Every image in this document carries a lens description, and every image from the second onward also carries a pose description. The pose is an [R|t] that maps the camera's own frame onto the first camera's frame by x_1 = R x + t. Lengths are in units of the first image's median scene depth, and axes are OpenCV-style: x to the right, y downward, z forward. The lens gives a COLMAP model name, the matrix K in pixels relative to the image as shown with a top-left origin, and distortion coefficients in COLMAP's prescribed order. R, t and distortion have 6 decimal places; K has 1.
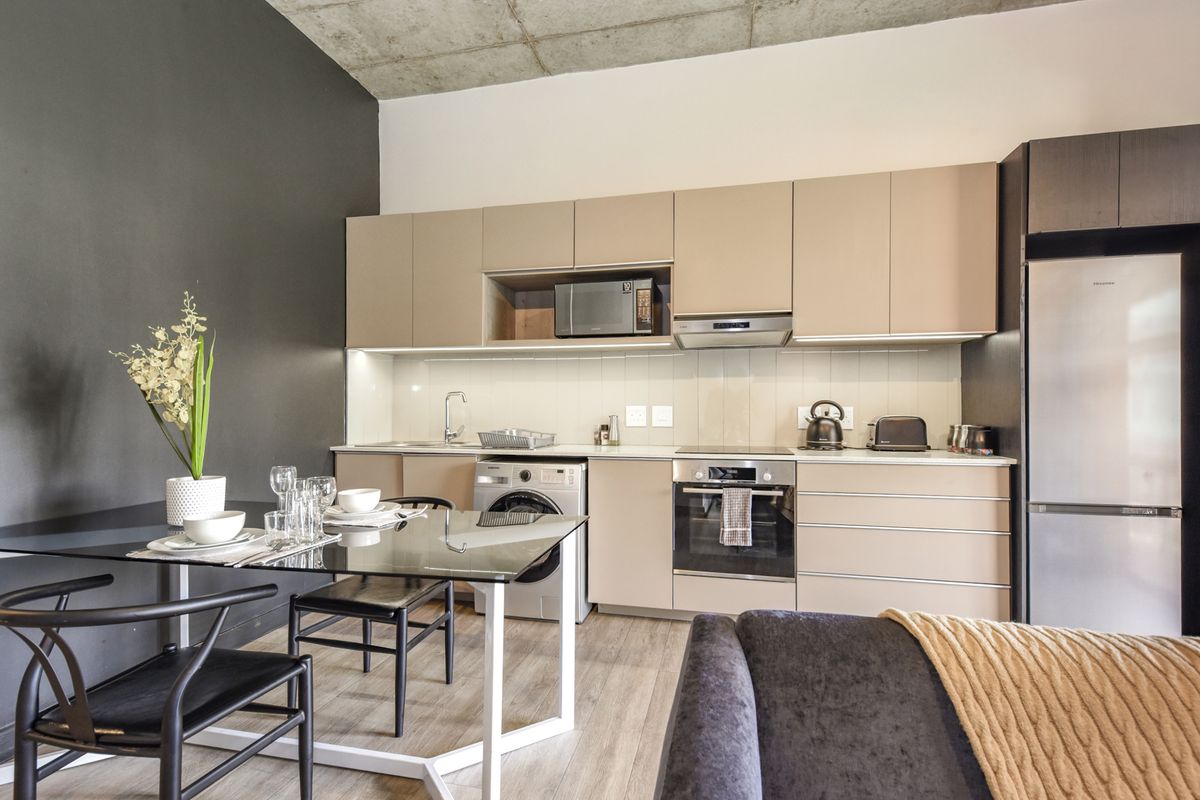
lens RADIAL K [[607.9, 0, 596.2], [0, 607.9, 407.5], [0, 0, 1]] dist [0.016260, 0.001339]
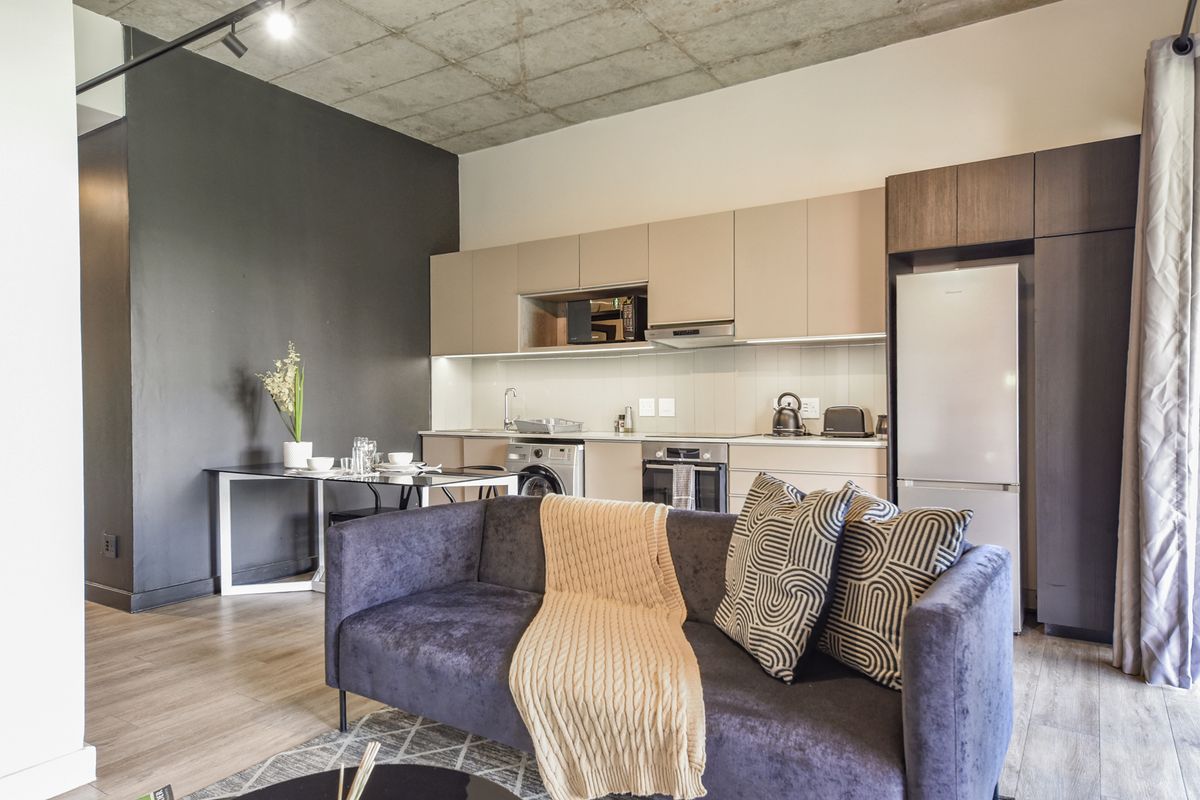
lens RADIAL K [[757.1, 0, 602.0], [0, 757.1, 401.3], [0, 0, 1]] dist [0.004496, -0.000569]
pose [[0.942497, -0.007260, -0.334137, 0.524709], [0.008586, 0.999960, 0.002491, -0.001616], [0.334105, -0.005217, 0.942521, -0.449373]]
